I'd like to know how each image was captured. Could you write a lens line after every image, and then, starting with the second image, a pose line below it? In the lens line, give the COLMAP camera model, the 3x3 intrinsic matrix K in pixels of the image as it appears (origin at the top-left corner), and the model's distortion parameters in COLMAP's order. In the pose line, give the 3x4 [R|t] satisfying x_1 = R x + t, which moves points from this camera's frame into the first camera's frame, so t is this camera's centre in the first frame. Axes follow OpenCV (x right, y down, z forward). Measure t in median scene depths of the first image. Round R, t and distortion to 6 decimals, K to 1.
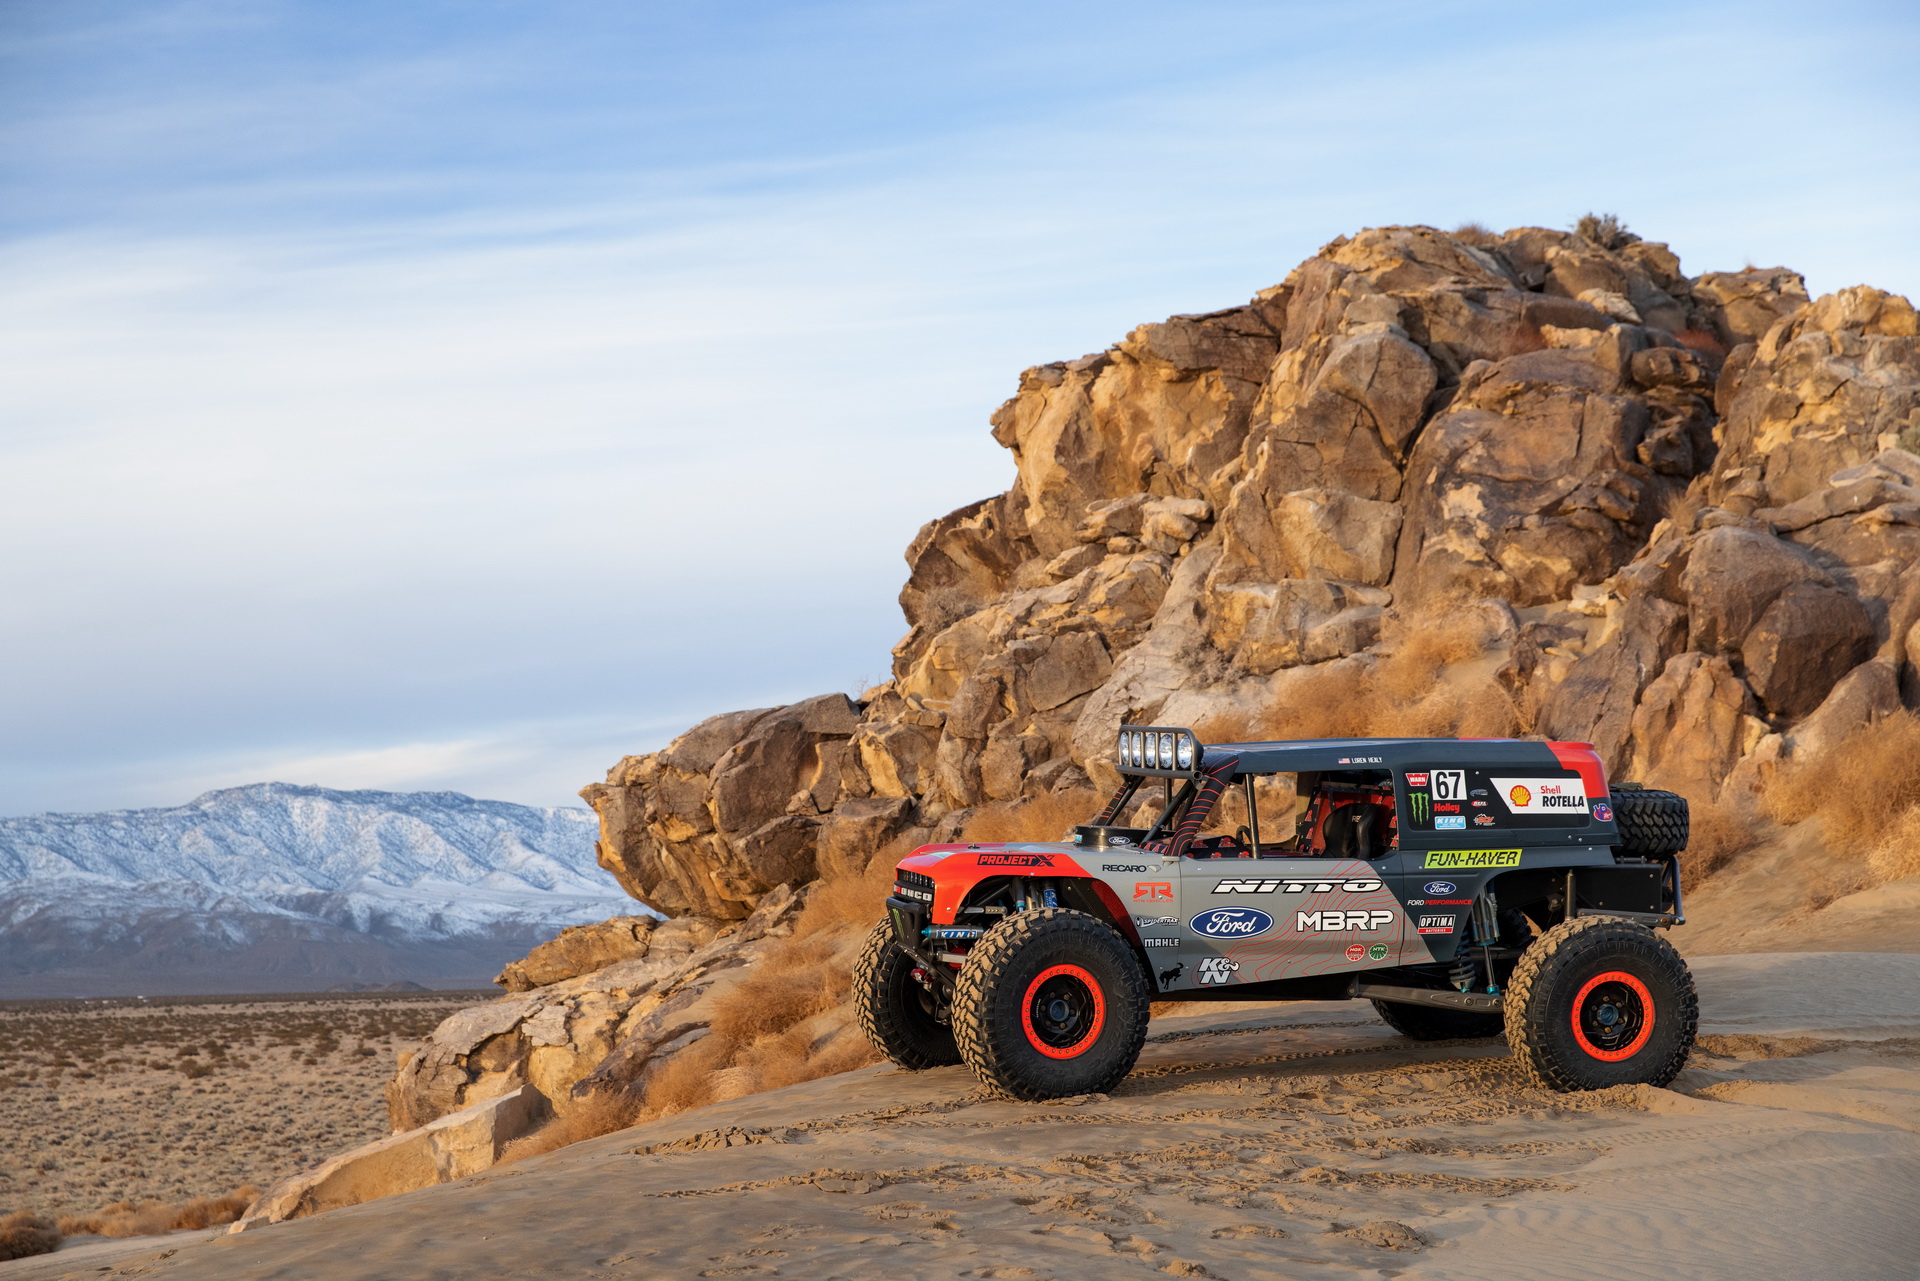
lens RADIAL K [[3322.6, 0, 959.3], [0, 3322.6, 692.8], [0, 0, 1]] dist [0.138516, 0.082600]
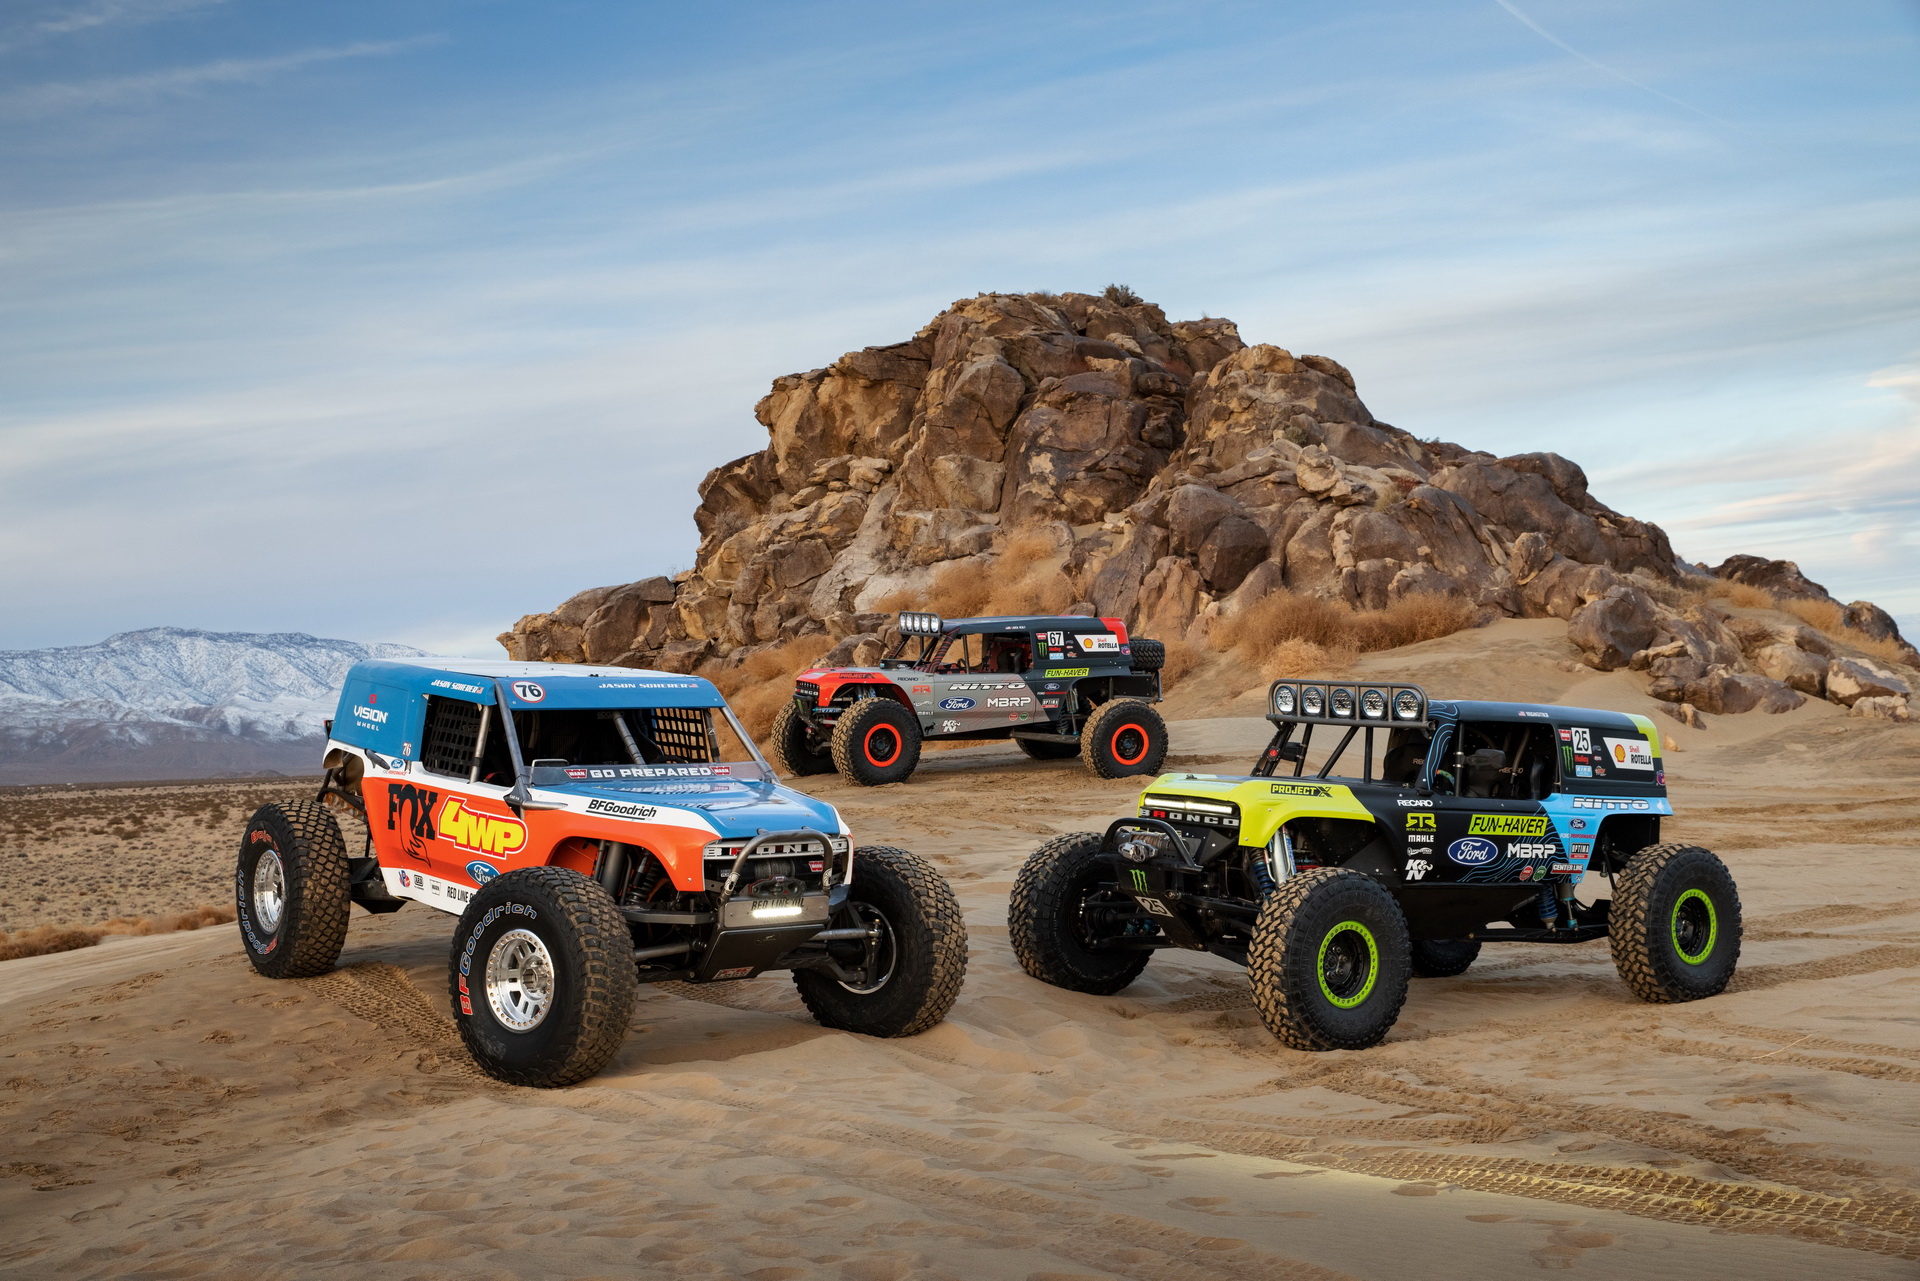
lens RADIAL K [[2343.0, 0, 960.0], [0, 2343.0, 640.5], [0, 0, 1]] dist [0.068669, 0.016590]
pose [[0.992453, -0.008533, 0.122325, -0.035335], [0.004291, 0.999382, 0.034902, -0.008573], [-0.122547, -0.034113, 0.991876, -0.174765]]
